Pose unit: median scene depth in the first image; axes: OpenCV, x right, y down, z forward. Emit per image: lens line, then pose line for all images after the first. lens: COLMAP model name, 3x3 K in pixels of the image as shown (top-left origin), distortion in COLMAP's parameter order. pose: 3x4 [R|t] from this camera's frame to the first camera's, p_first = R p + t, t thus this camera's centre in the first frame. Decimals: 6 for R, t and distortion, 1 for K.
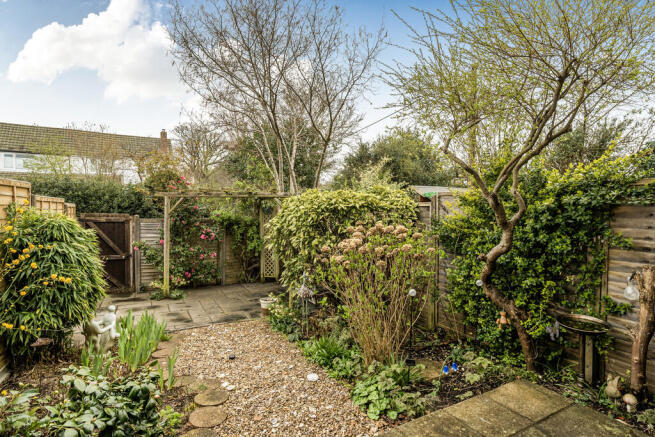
lens RADIAL K [[350.8, 0, 322.8], [0, 350.8, 216.4], [0, 0, 1]] dist [-0.001294, -0.000785]
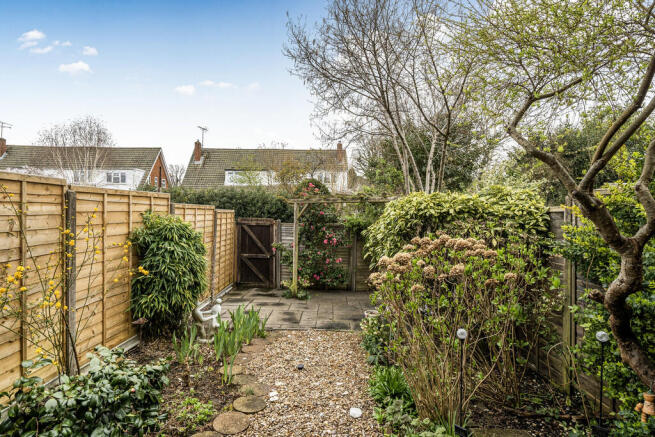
lens RADIAL K [[350.8, 0, 325.4], [0, 350.8, 213.5], [0, 0, 1]] dist [-0.001294, -0.000785]
pose [[0.860897, 0.001783, -0.508777, 0.242437], [-0.013061, 0.999742, -0.018597, -0.006322], [0.508612, 0.022656, 0.860698, 0.153640]]
